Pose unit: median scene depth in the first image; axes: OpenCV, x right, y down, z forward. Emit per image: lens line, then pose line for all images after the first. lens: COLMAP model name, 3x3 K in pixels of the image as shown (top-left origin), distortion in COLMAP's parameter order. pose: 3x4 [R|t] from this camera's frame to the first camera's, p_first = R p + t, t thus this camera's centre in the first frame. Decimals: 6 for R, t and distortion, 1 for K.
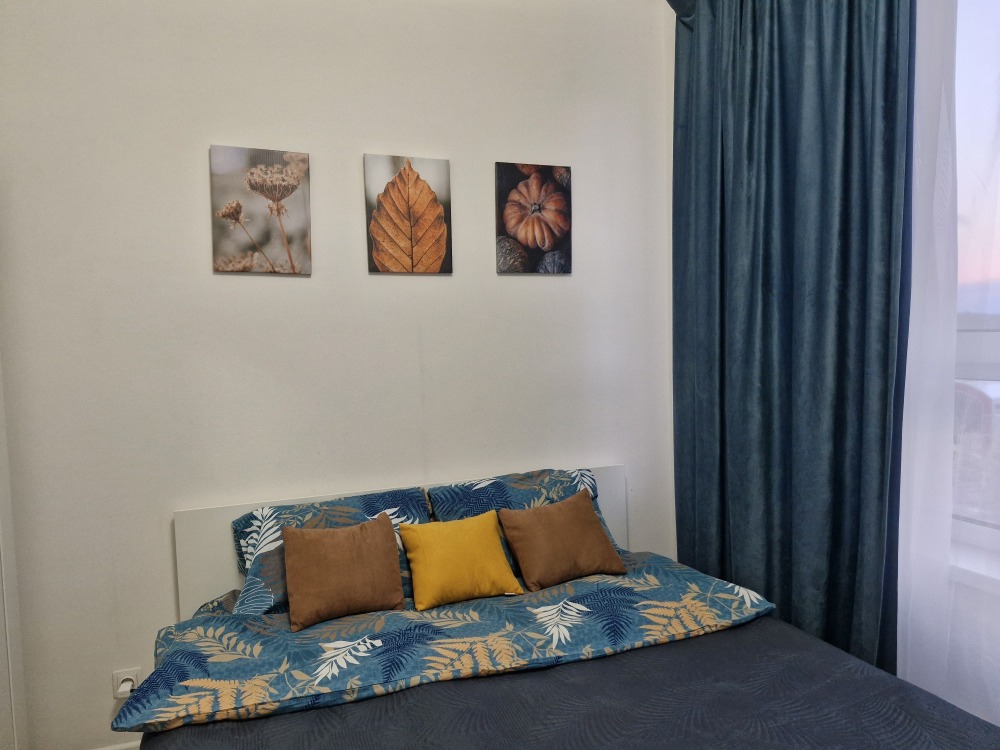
lens RADIAL K [[674.6, 0, 500.0], [0, 674.6, 375.0], [0, 0, 1]] dist [0.128254, -0.166686]
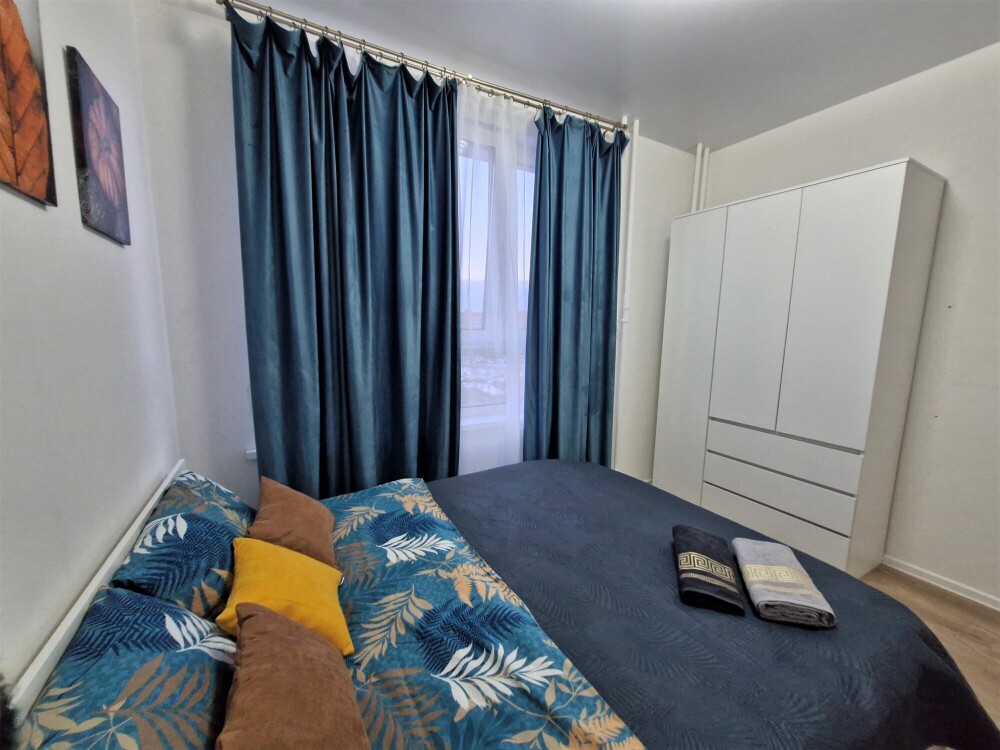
lens RADIAL K [[390.4, 0, 500.0], [0, 390.4, 375.0], [0, 0, 1]] dist [-0.000260, -0.000002]
pose [[-0.173586, -0.098456, 0.979885, -0.515385], [0.043849, 0.993231, 0.107565, -0.033792], [-0.983842, 0.061638, -0.168093, 0.770551]]
